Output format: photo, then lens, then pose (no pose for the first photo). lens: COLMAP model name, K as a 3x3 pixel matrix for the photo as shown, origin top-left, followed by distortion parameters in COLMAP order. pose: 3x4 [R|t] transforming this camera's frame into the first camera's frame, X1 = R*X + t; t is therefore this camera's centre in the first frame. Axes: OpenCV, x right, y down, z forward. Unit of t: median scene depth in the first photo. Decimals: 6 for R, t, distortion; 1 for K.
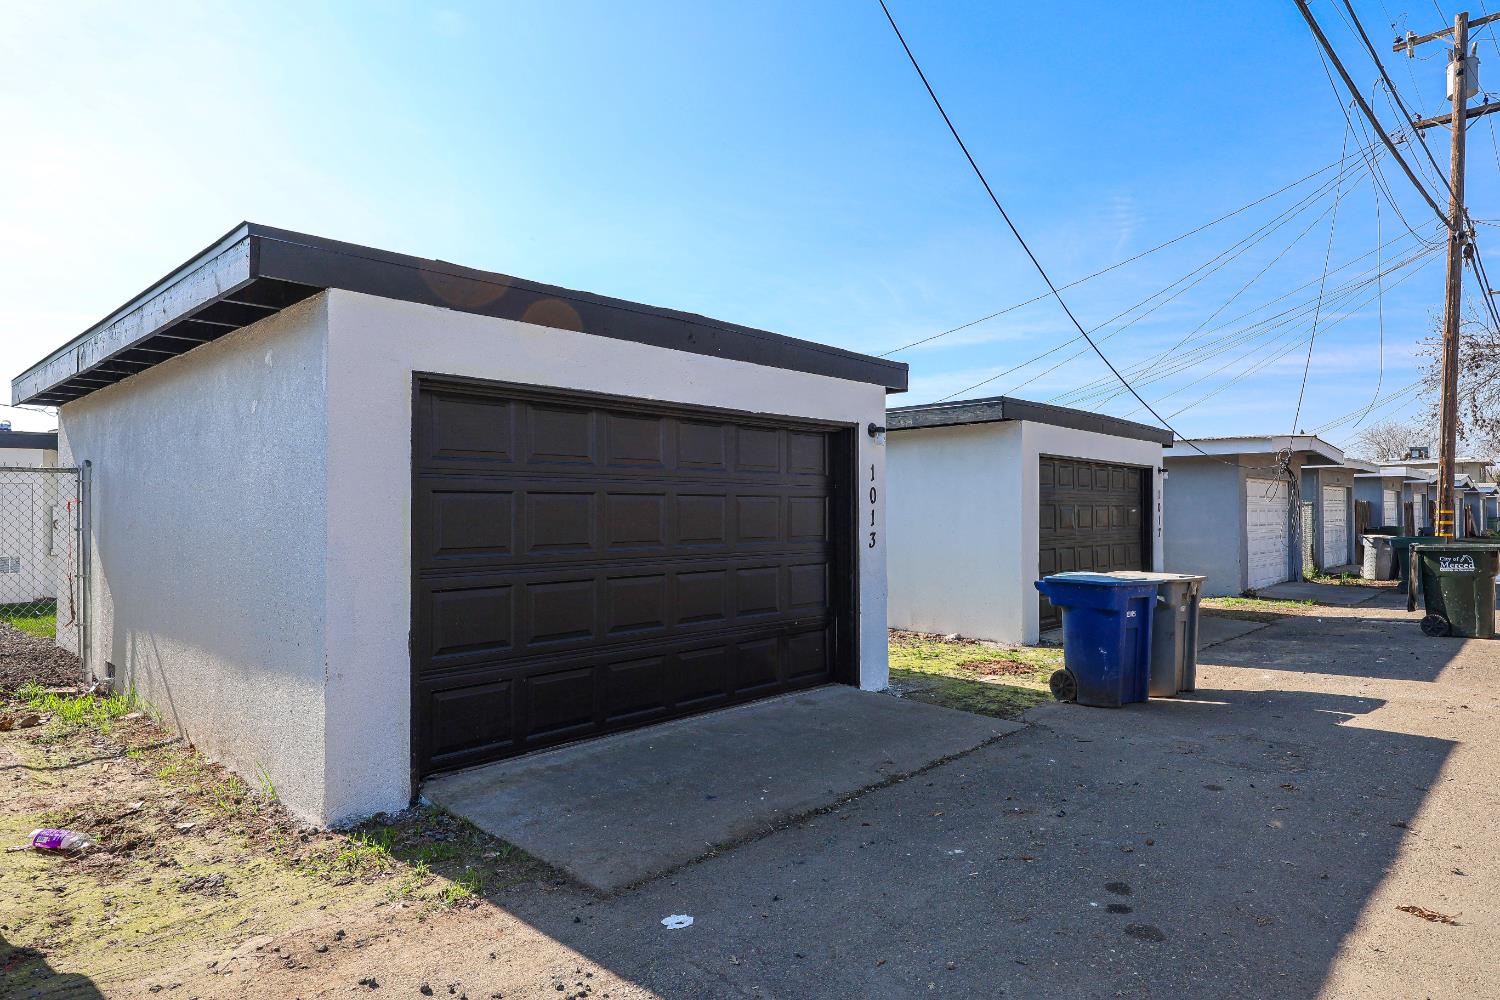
lens RADIAL K [[861.3, 0, 750.0], [0, 861.3, 500.0], [0, 0, 1]] dist [-0.000389, 0.001023]
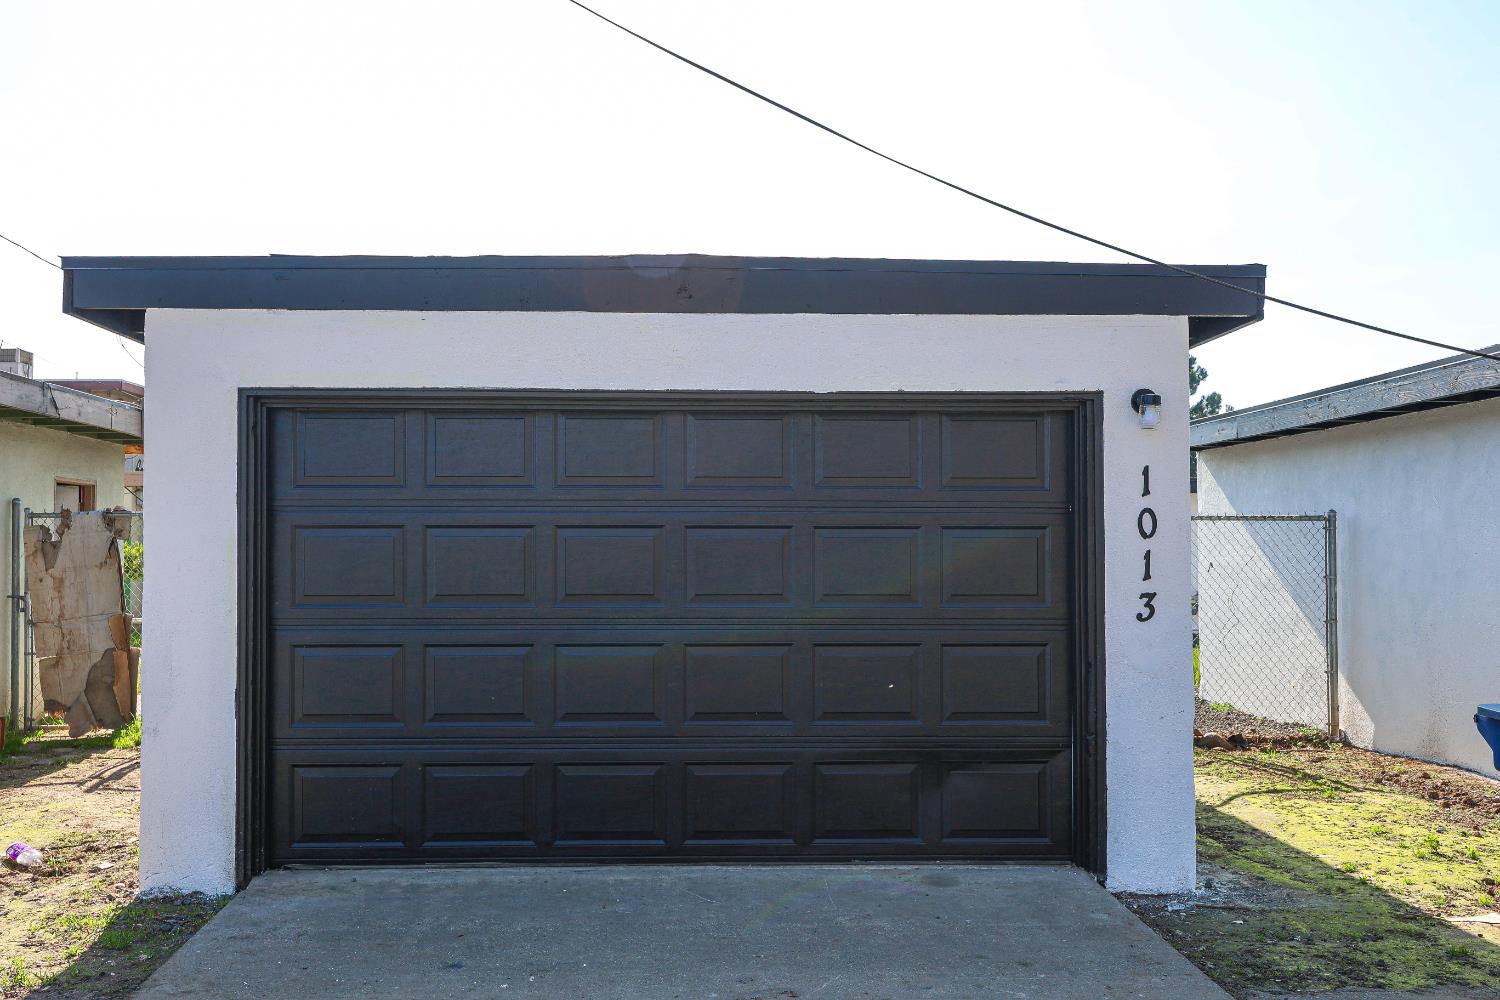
lens RADIAL K [[1238.6, 0, 754.3], [0, 1238.6, 506.4], [0, 0, 1]] dist [-0.001857, -0.003623]
pose [[0.720696, -0.026140, -0.692758, 0.682781], [0.005147, 0.999463, -0.032358, 0.010344], [0.693232, 0.019755, 0.720444, 0.372853]]
